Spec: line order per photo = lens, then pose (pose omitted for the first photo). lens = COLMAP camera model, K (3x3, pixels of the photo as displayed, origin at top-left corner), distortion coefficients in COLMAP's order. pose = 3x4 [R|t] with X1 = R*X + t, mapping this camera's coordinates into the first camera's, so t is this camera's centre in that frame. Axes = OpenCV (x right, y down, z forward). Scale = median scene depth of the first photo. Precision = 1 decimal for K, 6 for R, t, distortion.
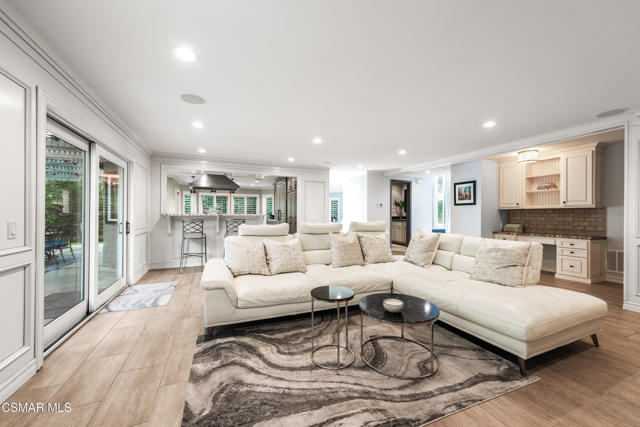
lens RADIAL K [[253.5, 0, 322.2], [0, 253.5, 214.3], [0, 0, 1]] dist [0.010909, -0.002134]
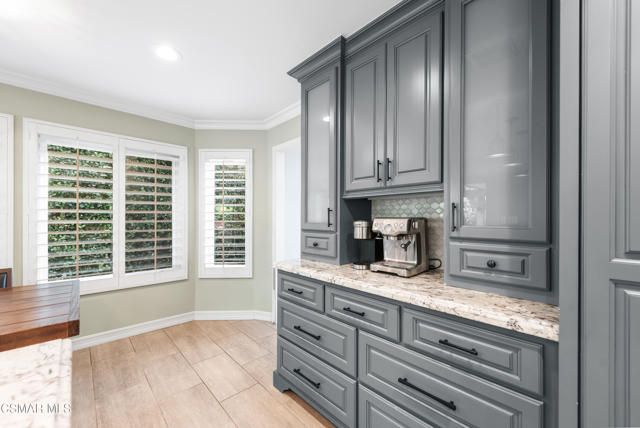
lens RADIAL K [[253.5, 0, 321.0], [0, 253.5, 216.3], [0, 0, 1]] dist [0.010909, -0.002134]
pose [[0.935933, 0.001751, 0.352174, -0.453958], [-0.001321, 0.999998, -0.001461, -0.020366], [-0.352175, 0.000903, 0.935934, 1.528760]]
